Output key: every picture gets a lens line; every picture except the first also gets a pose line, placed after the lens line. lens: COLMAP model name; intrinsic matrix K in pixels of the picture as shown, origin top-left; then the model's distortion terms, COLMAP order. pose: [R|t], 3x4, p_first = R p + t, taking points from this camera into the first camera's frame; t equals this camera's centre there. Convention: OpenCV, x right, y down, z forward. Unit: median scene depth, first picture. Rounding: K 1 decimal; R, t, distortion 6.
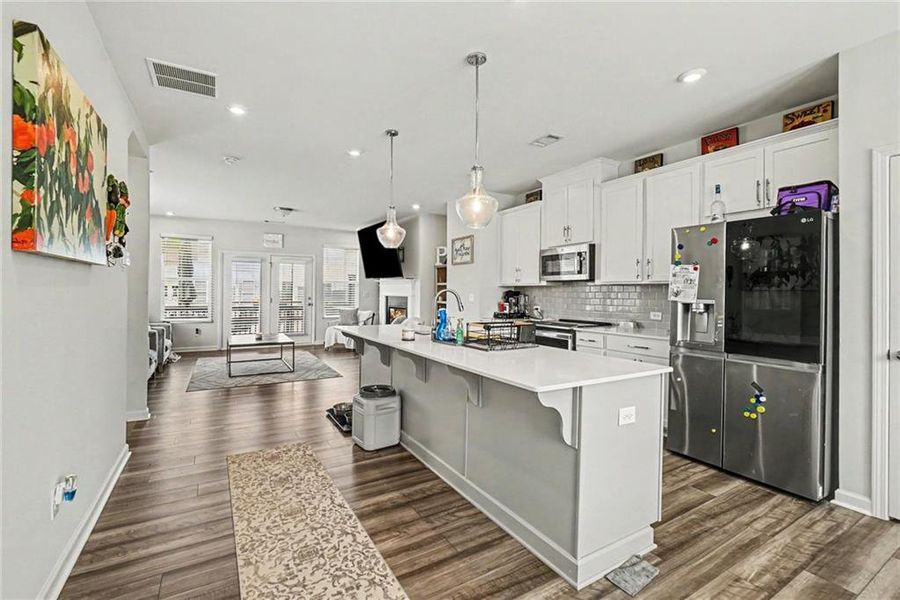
lens RADIAL K [[408.1, 0, 447.9], [0, 408.1, 295.0], [0, 0, 1]] dist [-0.011631, -0.000317]
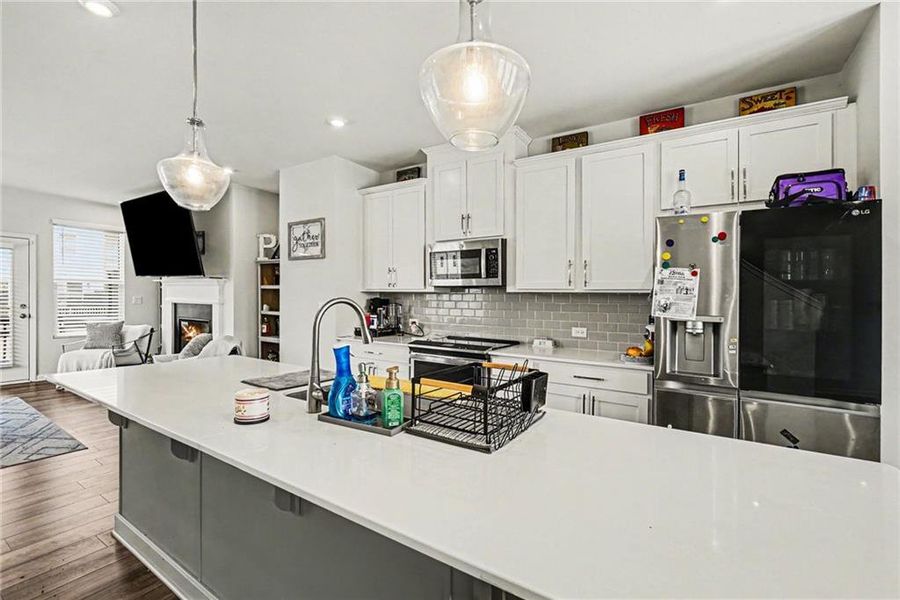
lens RADIAL K [[408.1, 0, 456.9], [0, 408.1, 308.8], [0, 0, 1]] dist [-0.011631, -0.000317]
pose [[0.894112, -0.001511, 0.447841, -0.057890], [-0.007658, 0.999797, 0.018661, -0.007357], [-0.447778, -0.020115, 0.893919, 0.327700]]
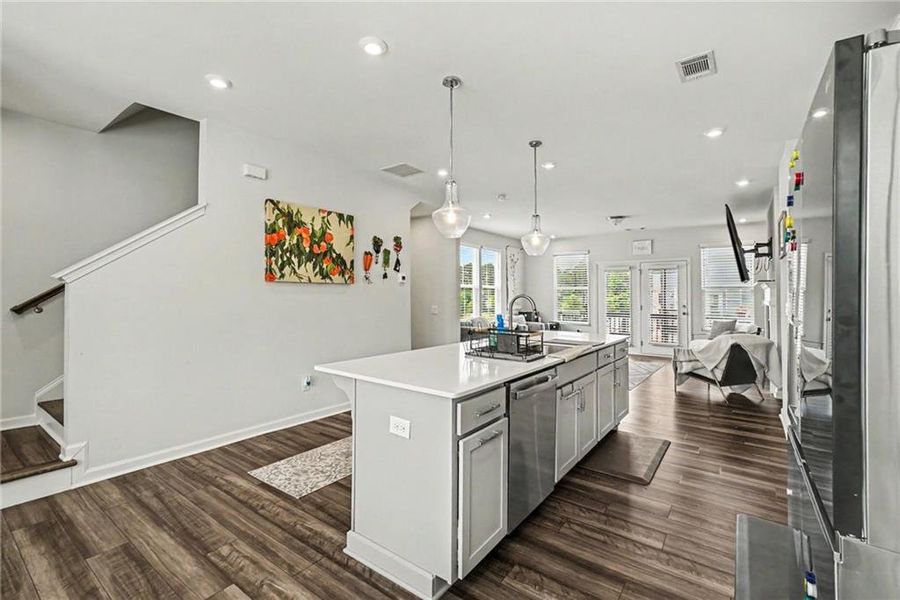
lens RADIAL K [[408.1, 0, 439.6], [0, 408.1, 297.9], [0, 0, 1]] dist [-0.011631, -0.000317]
pose [[0.365723, -0.000230, -0.930724, 0.576927], [-0.011643, 0.999921, -0.004823, 0.000951], [0.930651, 0.012600, 0.365691, 0.314636]]
